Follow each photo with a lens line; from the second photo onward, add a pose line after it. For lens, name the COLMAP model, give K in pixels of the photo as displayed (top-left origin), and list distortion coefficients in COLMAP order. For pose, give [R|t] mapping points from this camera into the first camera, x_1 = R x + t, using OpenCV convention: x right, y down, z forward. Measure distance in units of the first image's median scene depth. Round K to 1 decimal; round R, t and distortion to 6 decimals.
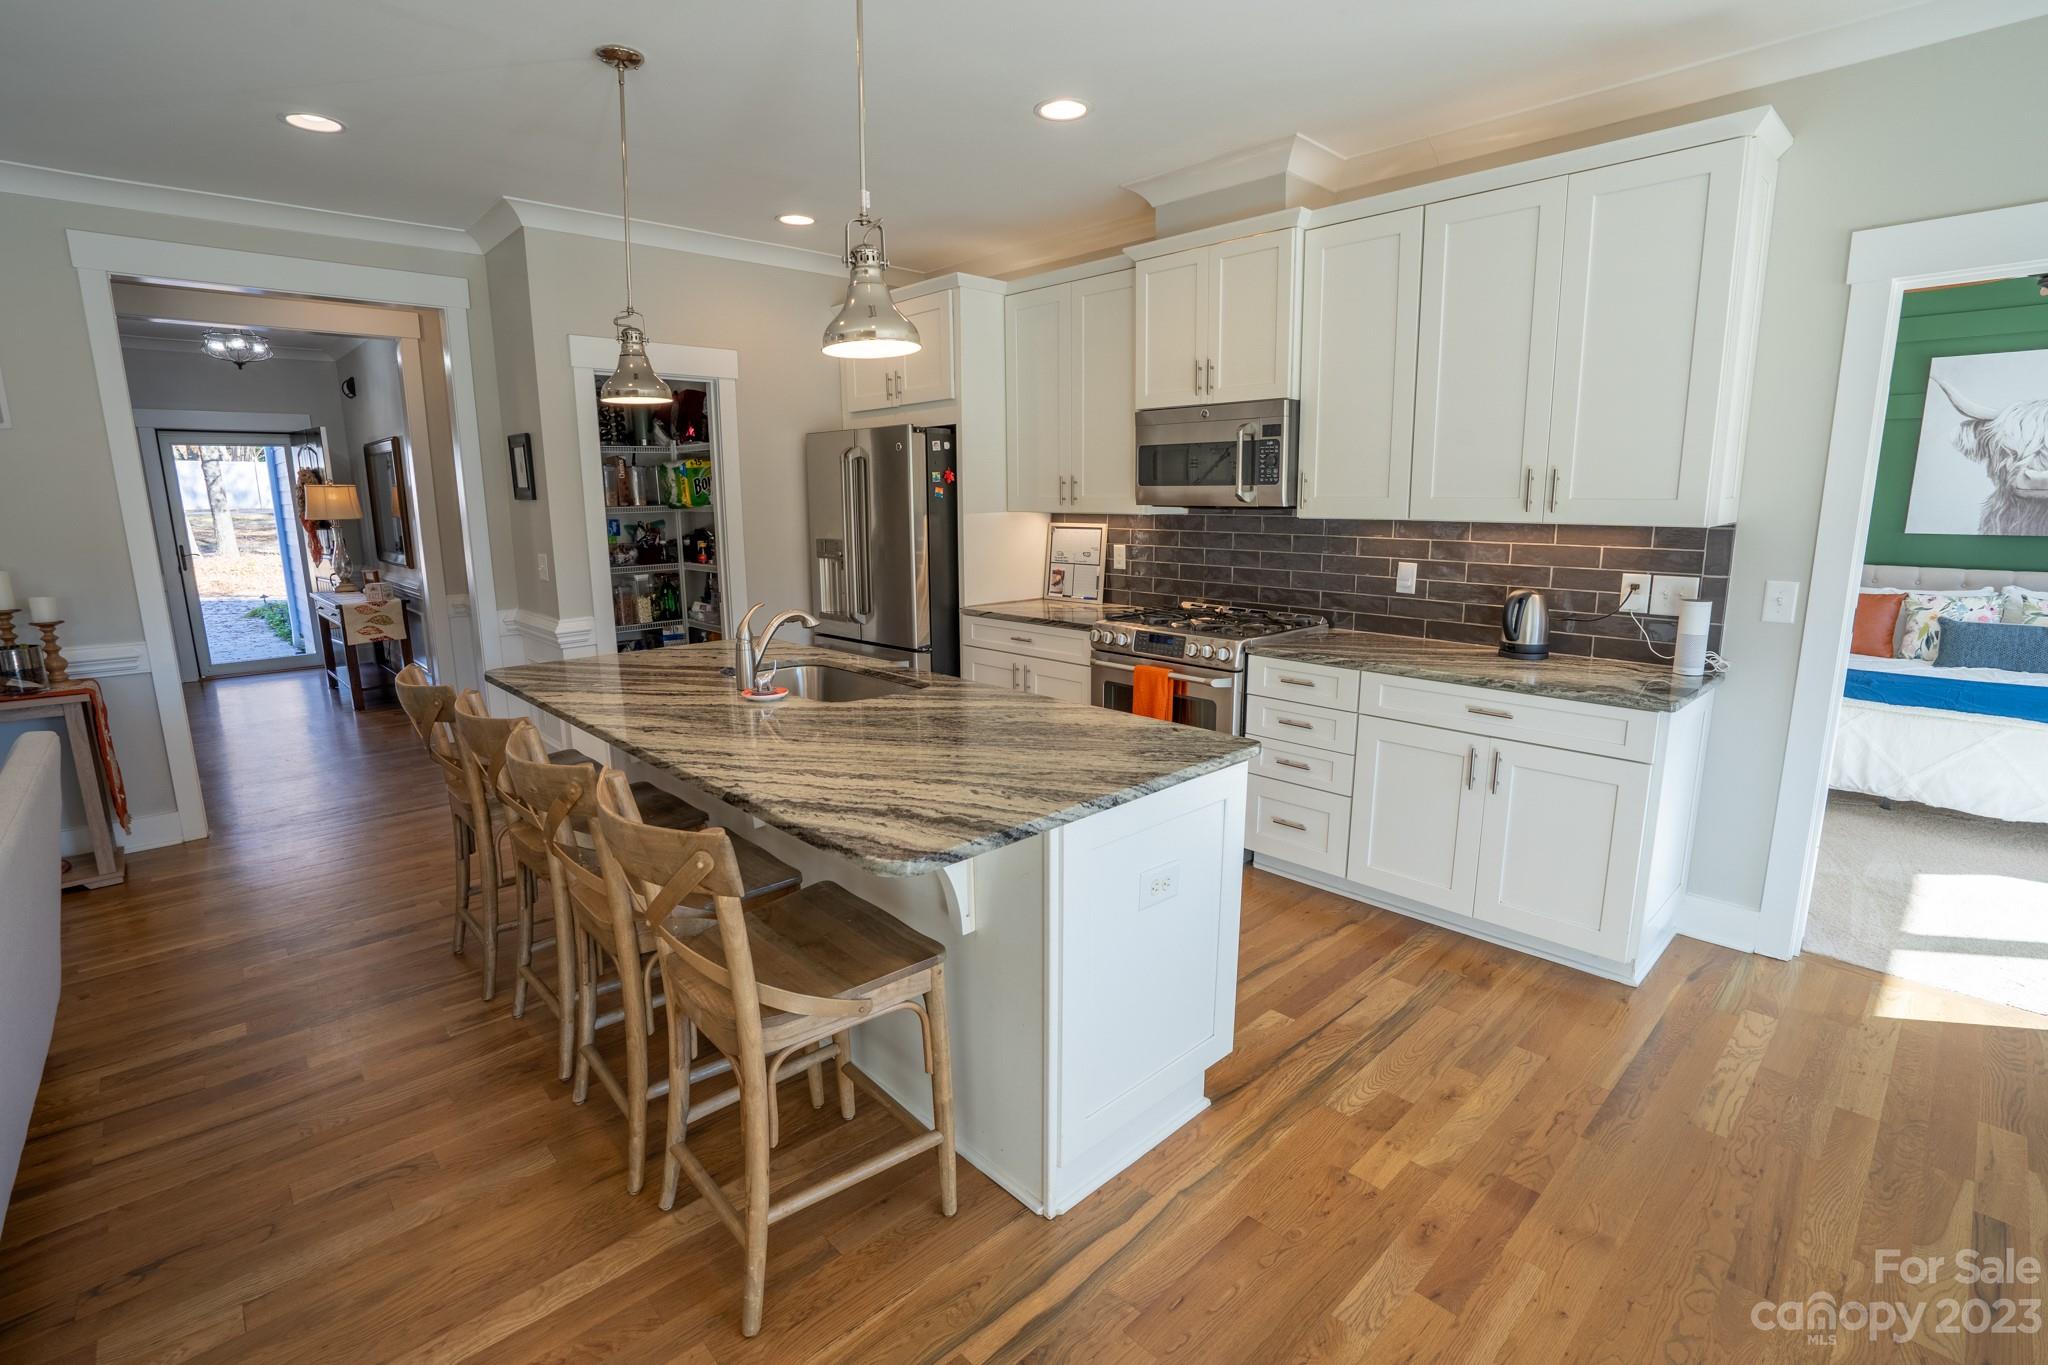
lens RADIAL K [[951.5, 0, 1045.2], [0, 951.5, 681.6], [0, 0, 1]] dist [-0.056967, 0.019835]
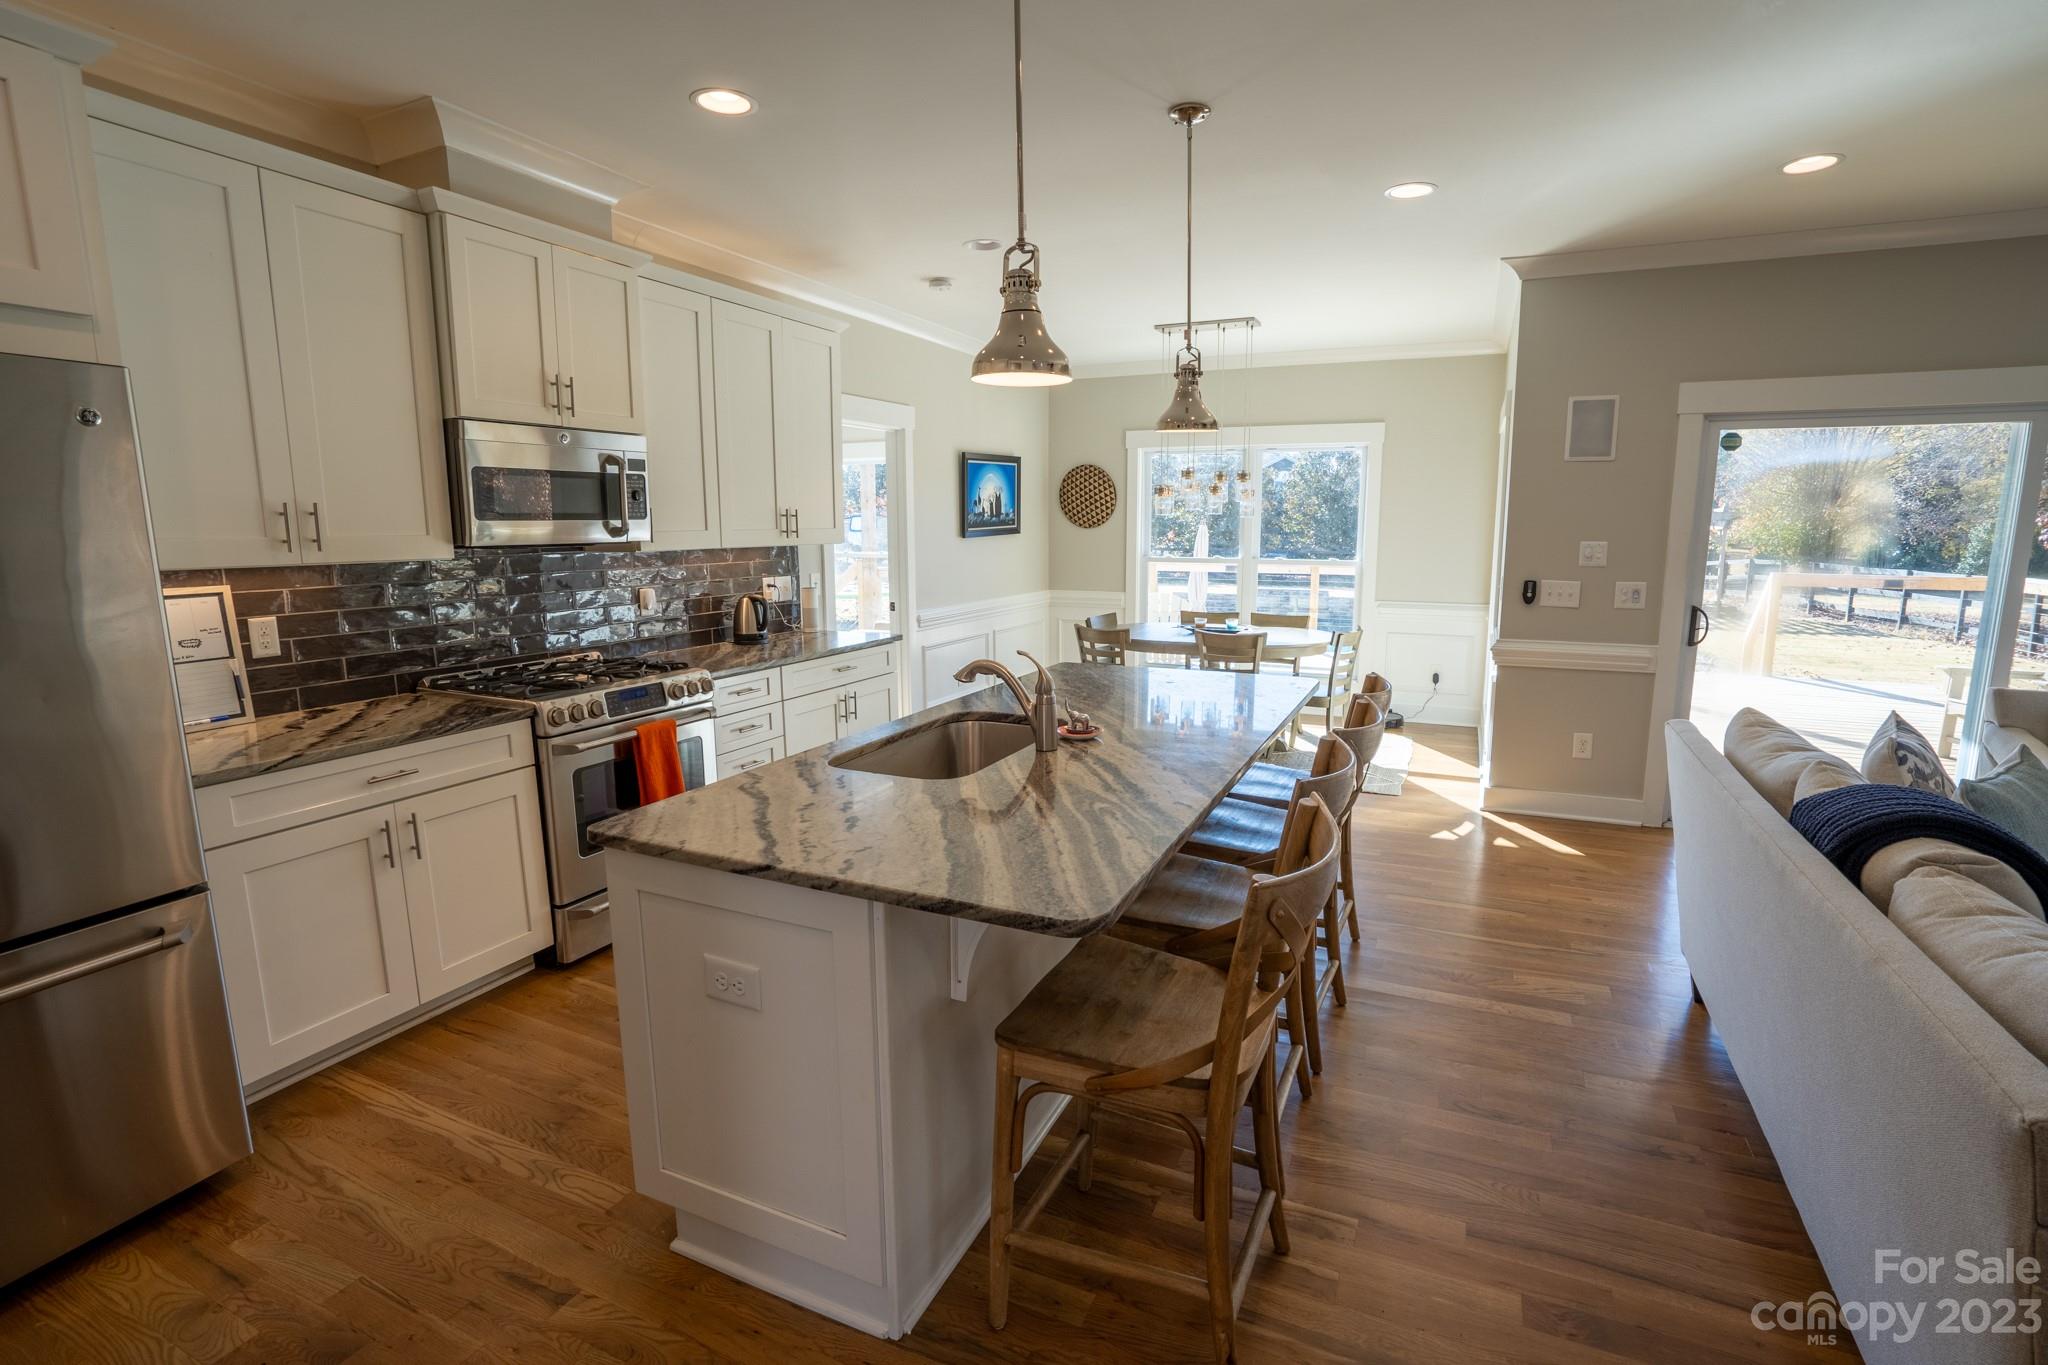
lens RADIAL K [[951.5, 0, 1034.9], [0, 951.5, 677.3], [0, 0, 1]] dist [-0.056967, 0.019835]
pose [[-0.372695, -0.143925, 0.916725, -0.649130], [0.183616, 0.956928, 0.224886, -0.148805], [-0.909606, 0.252139, -0.330216, 0.754429]]
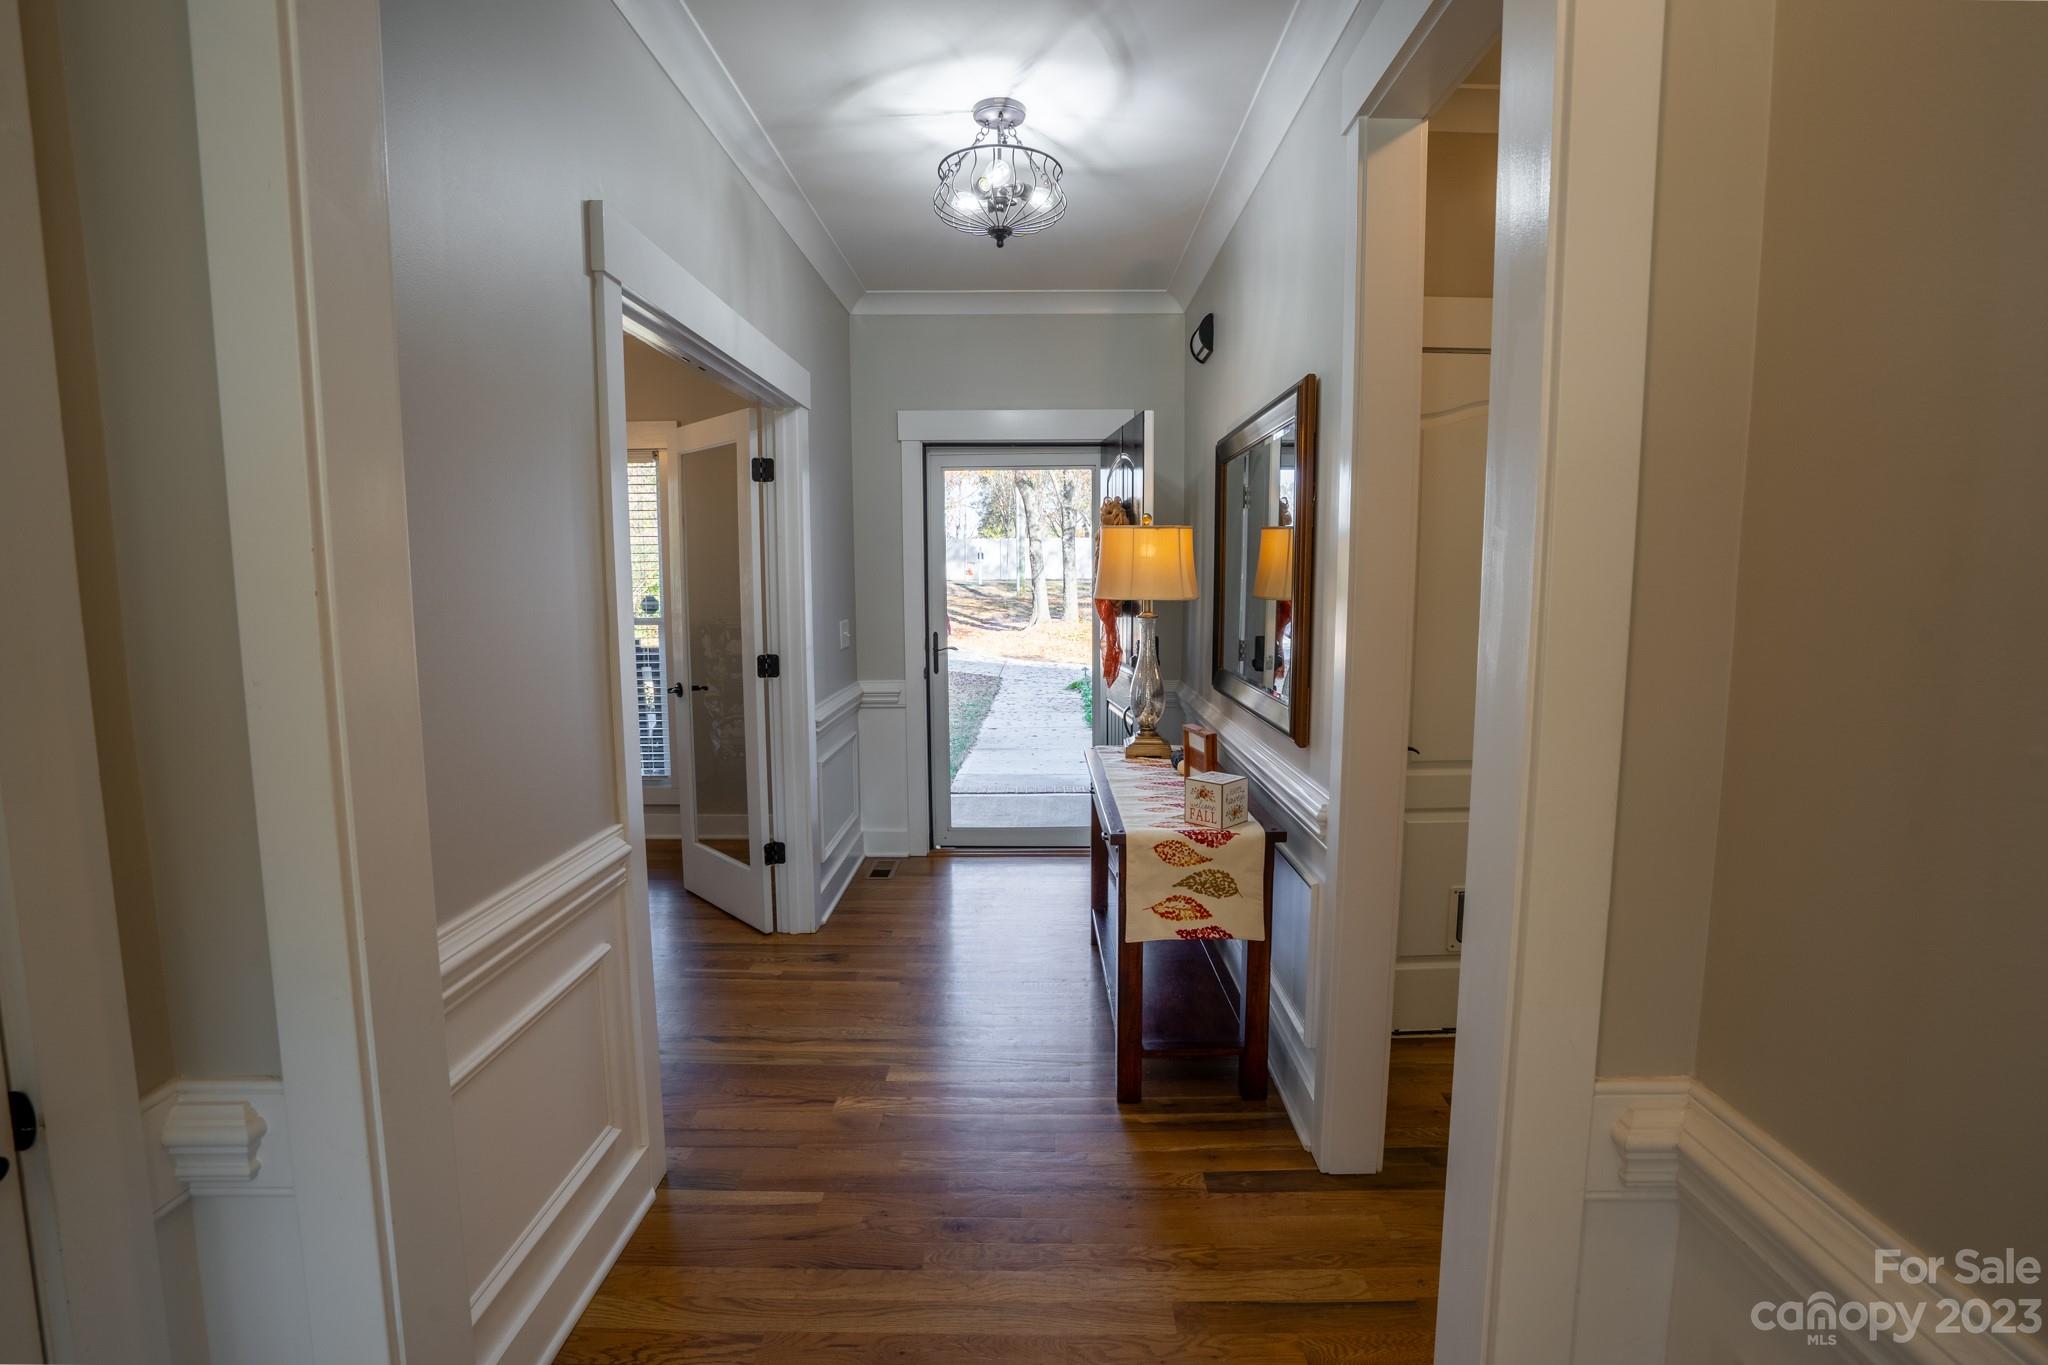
lens RADIAL K [[951.5, 0, 1037.5], [0, 951.5, 684.8], [0, 0, 1]] dist [-0.056967, 0.019835]
pose [[0.714708, 0.084134, -0.694344, -0.703532], [-0.137432, 0.990279, -0.021470, -0.172082], [0.685788, 0.110769, 0.719323, 0.930830]]
